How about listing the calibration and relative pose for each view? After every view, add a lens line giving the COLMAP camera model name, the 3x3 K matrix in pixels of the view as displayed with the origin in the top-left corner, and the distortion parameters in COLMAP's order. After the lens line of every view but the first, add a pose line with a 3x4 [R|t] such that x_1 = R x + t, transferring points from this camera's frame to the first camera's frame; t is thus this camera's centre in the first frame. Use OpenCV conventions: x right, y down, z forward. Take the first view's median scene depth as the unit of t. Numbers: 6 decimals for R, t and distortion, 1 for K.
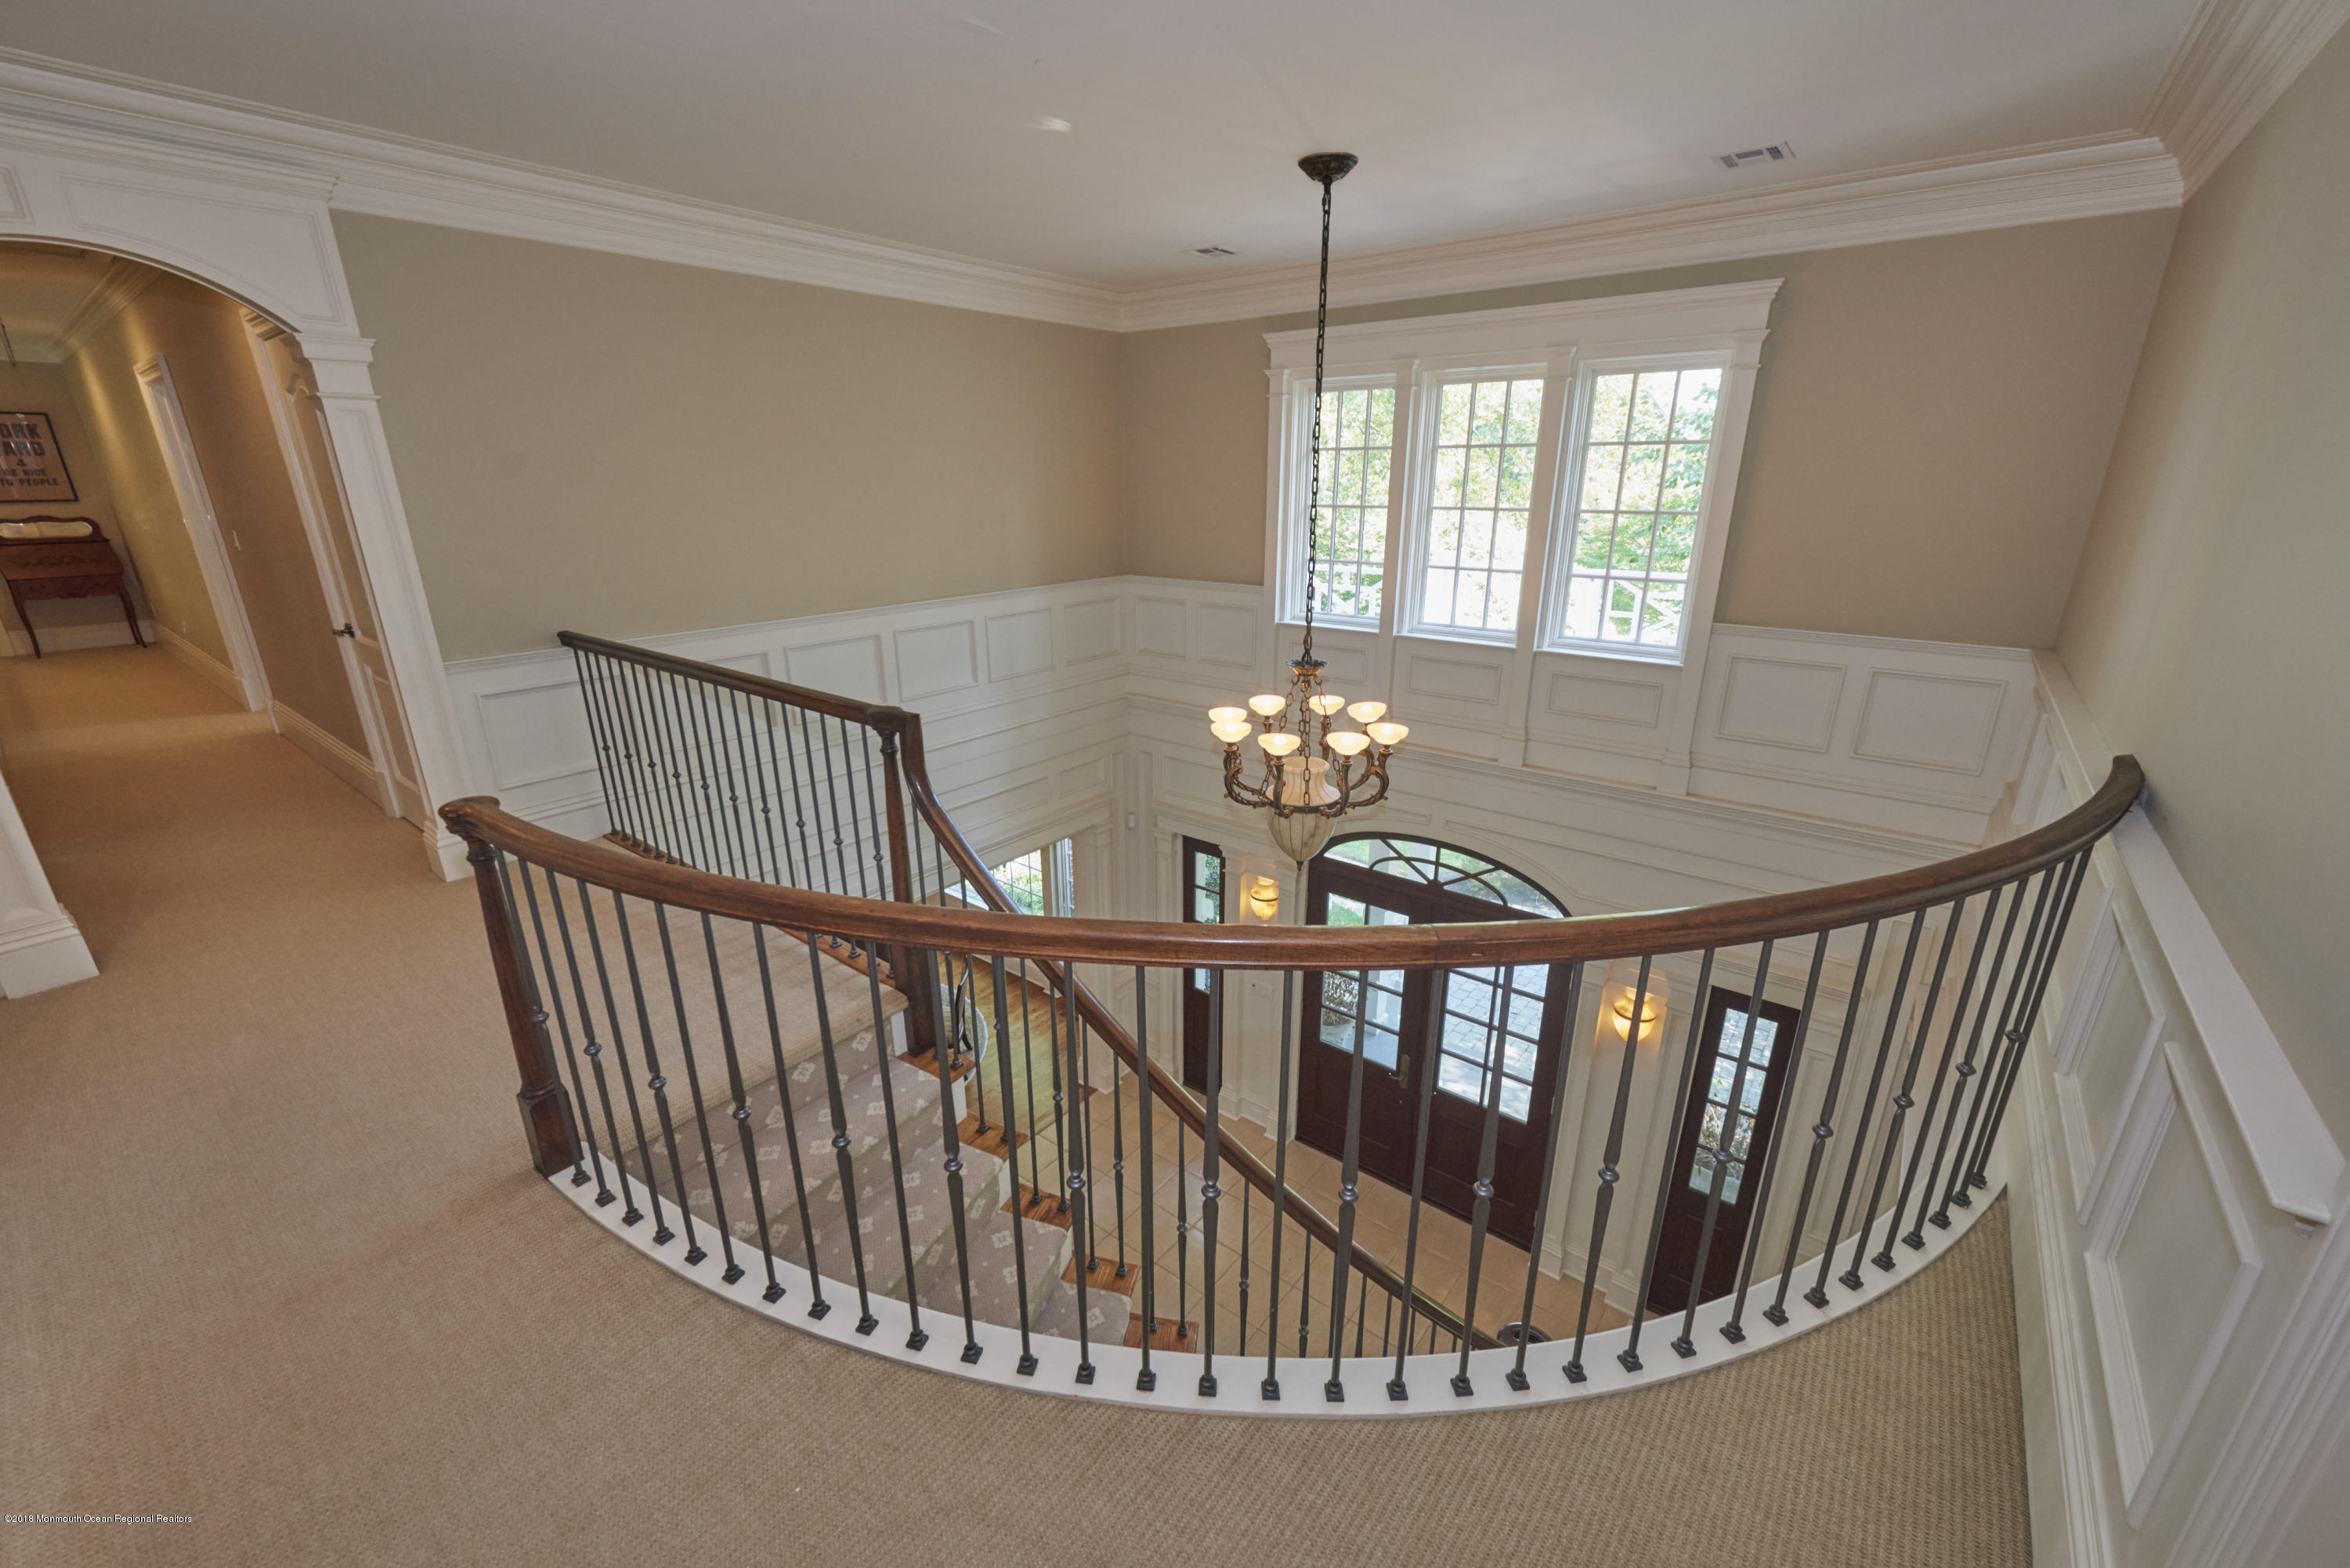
lens RADIAL K [[933.3, 0, 1169.1], [0, 933.3, 790.5], [0, 0, 1]] dist [0.000603, -0.000045]
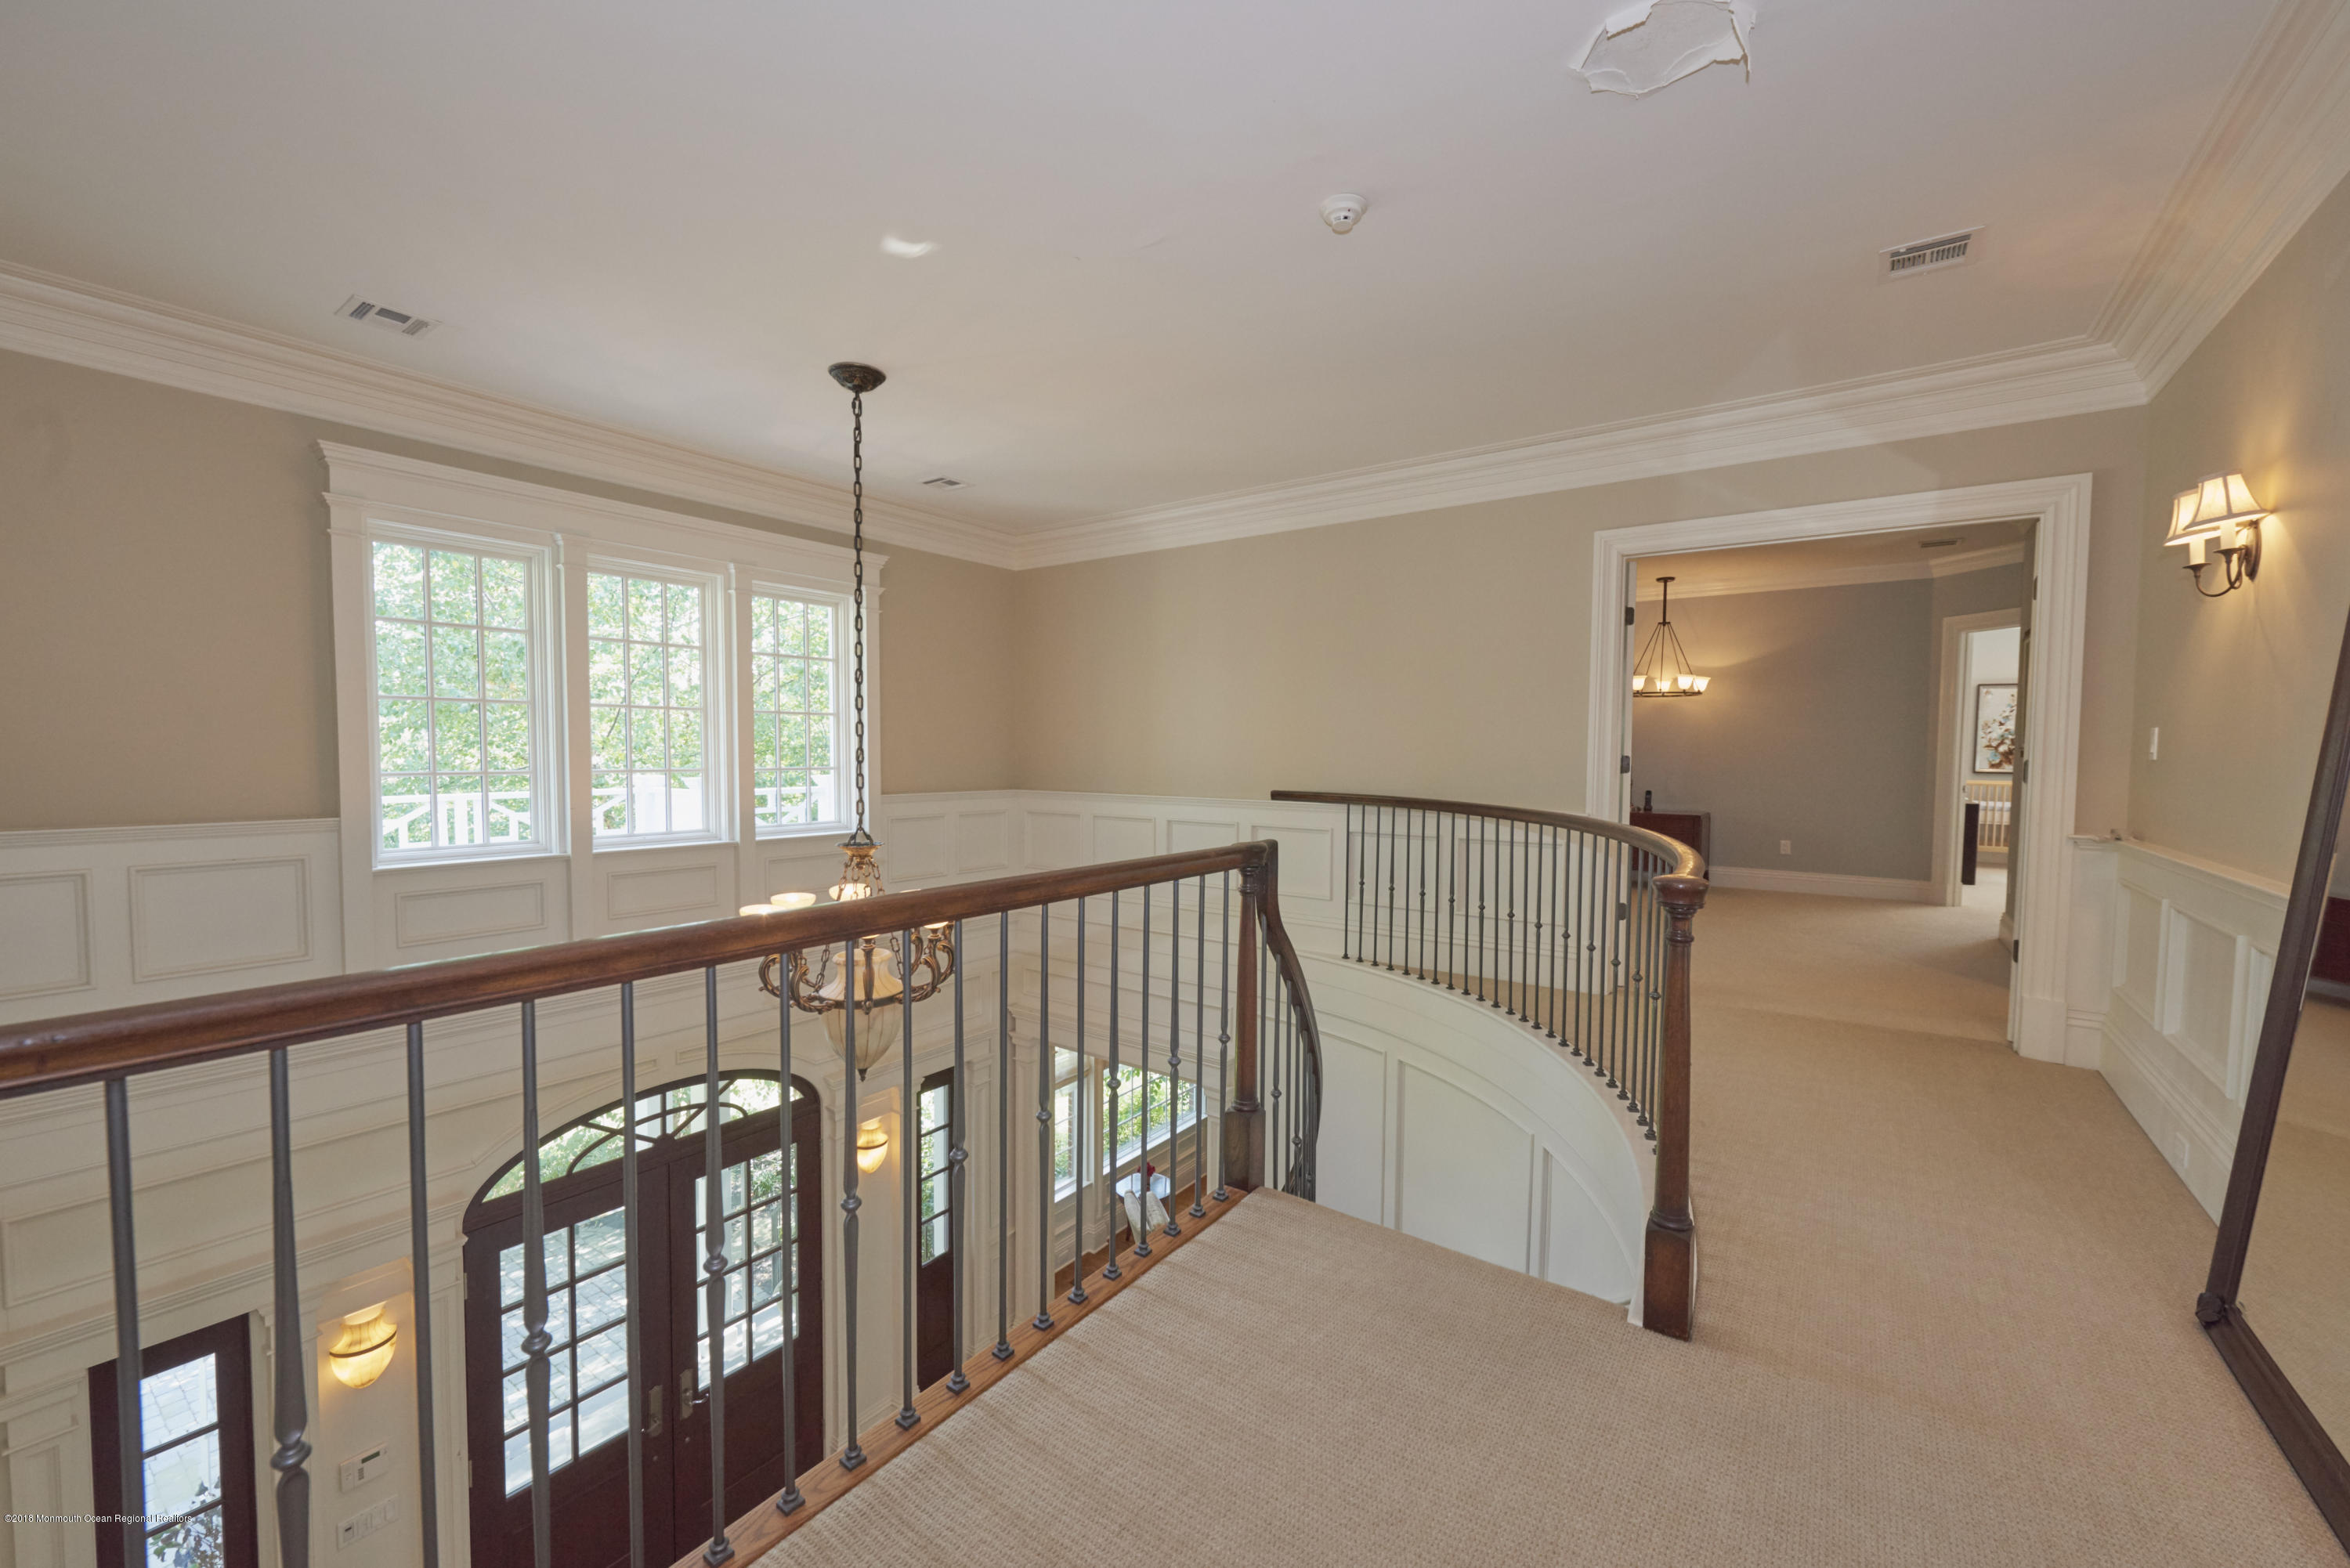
lens RADIAL K [[933.3, 0, 1172.2], [0, 933.3, 785.5], [0, 0, 1]] dist [0.000603, -0.000045]
pose [[-0.045975, -0.033493, 0.998381, -0.575721], [0.315402, 0.947827, 0.046321, -0.098218], [-0.947844, 0.317021, -0.033013, 0.519453]]
